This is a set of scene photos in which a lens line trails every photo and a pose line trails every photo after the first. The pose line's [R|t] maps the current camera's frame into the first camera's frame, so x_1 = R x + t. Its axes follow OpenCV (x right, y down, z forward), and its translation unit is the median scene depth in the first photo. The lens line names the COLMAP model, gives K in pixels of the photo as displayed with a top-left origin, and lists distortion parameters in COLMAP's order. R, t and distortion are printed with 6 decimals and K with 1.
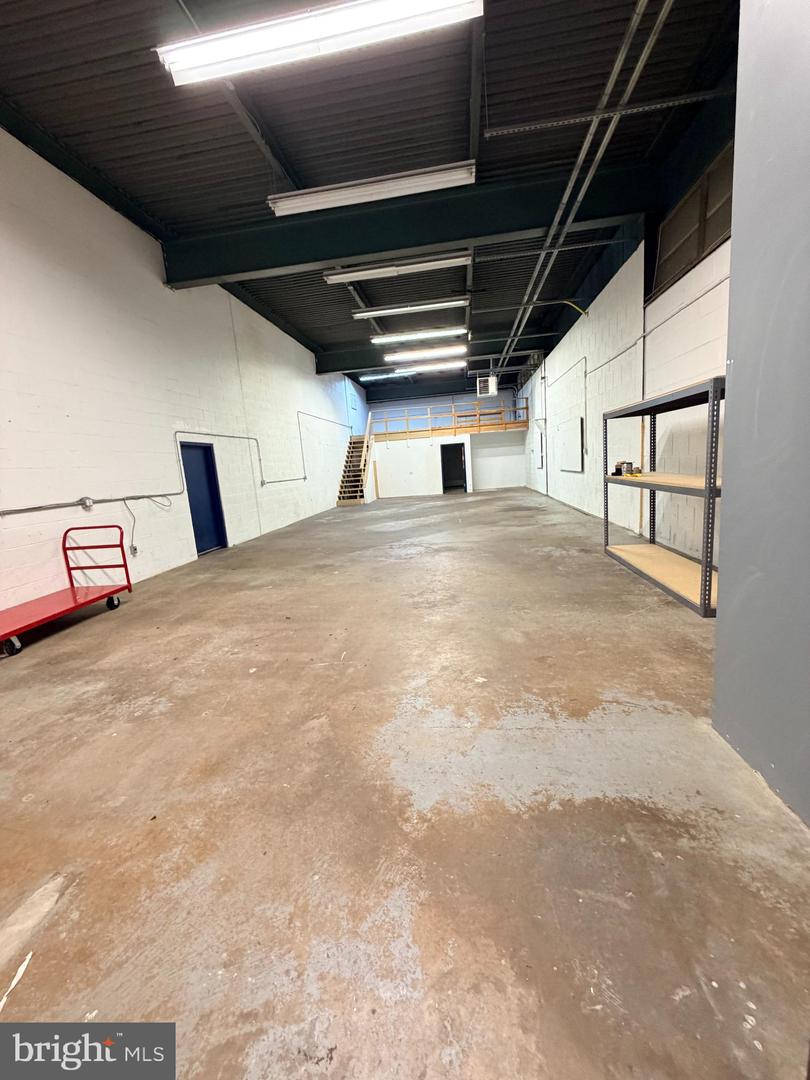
lens RADIAL K [[432.9, 0, 404.9], [0, 432.9, 540.3], [0, 0, 1]] dist [0.000134, -0.000399]
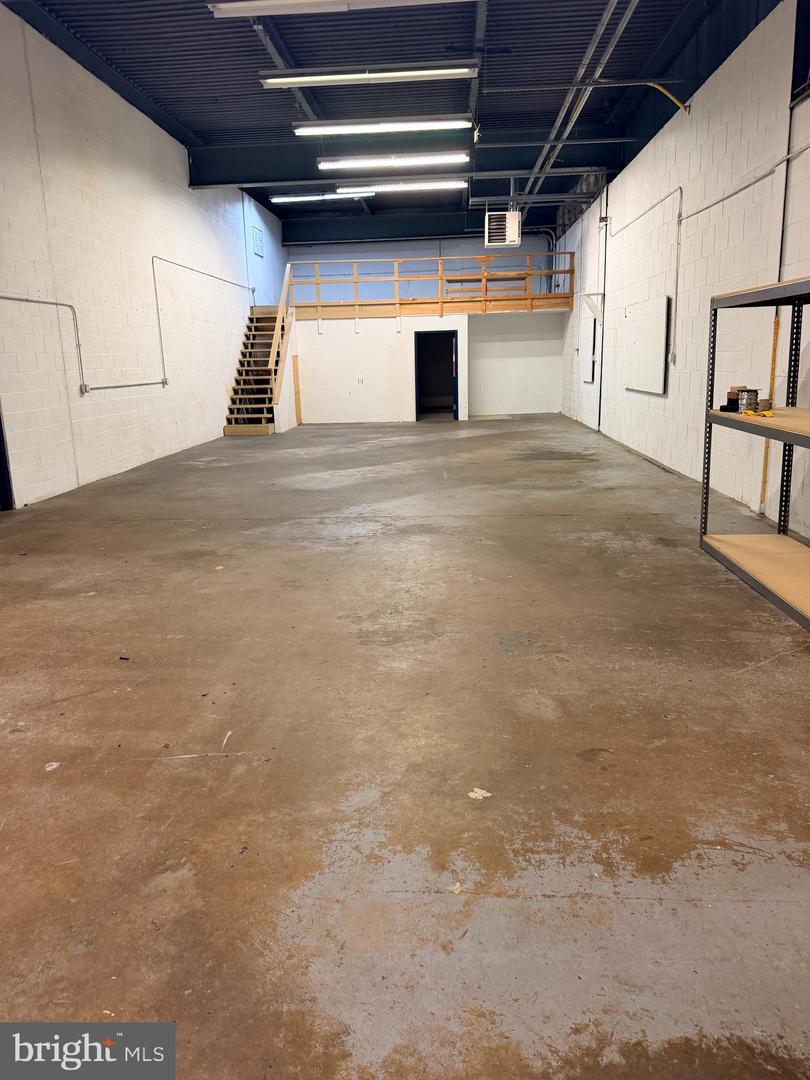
lens RADIAL K [[765.3, 0, 397.5], [0, 765.3, 533.4], [0, 0, 1]] dist [0.036244, -0.051050]
pose [[0.997072, 0.031065, 0.069870, -0.004295], [-0.034445, 0.998267, 0.047709, -0.033349], [-0.068267, -0.049976, 0.996415, 0.038124]]
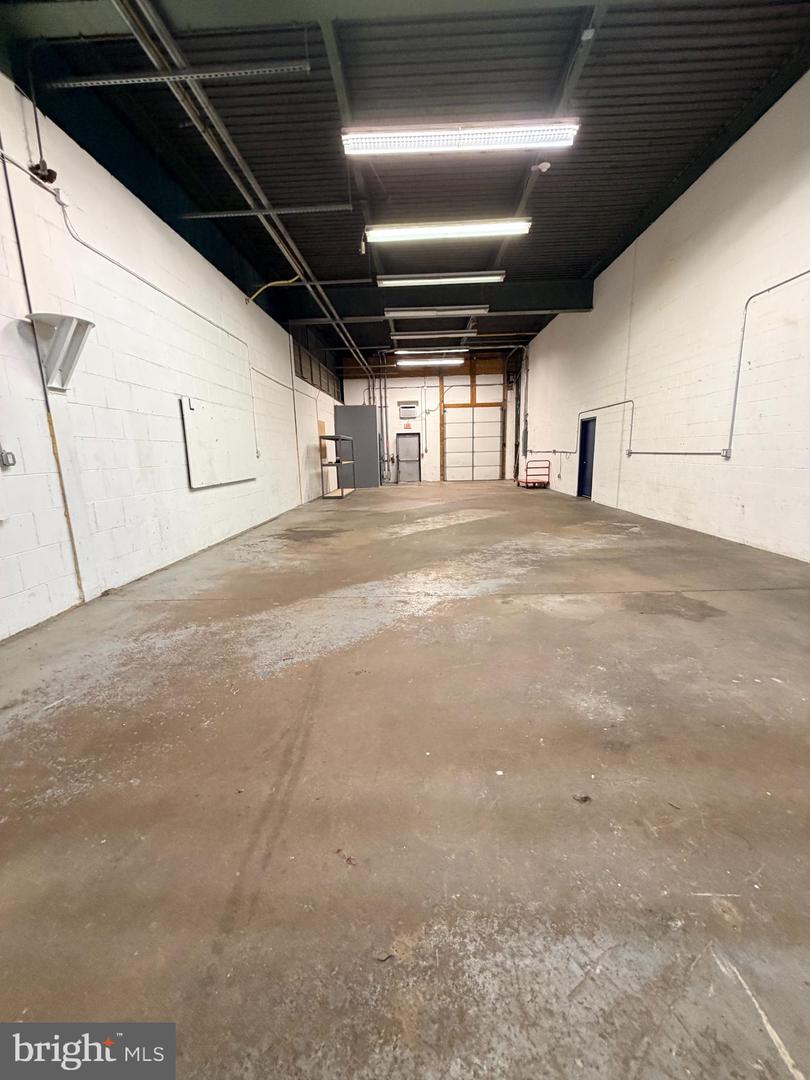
lens RADIAL K [[432.9, 0, 407.1], [0, 432.9, 534.4], [0, 0, 1]] dist [0.000134, -0.000399]
pose [[-0.988404, 0.128593, -0.080756, 0.487206], [0.090315, 0.925377, 0.368130, -0.813280], [0.122069, 0.356568, -0.926261, 4.300590]]
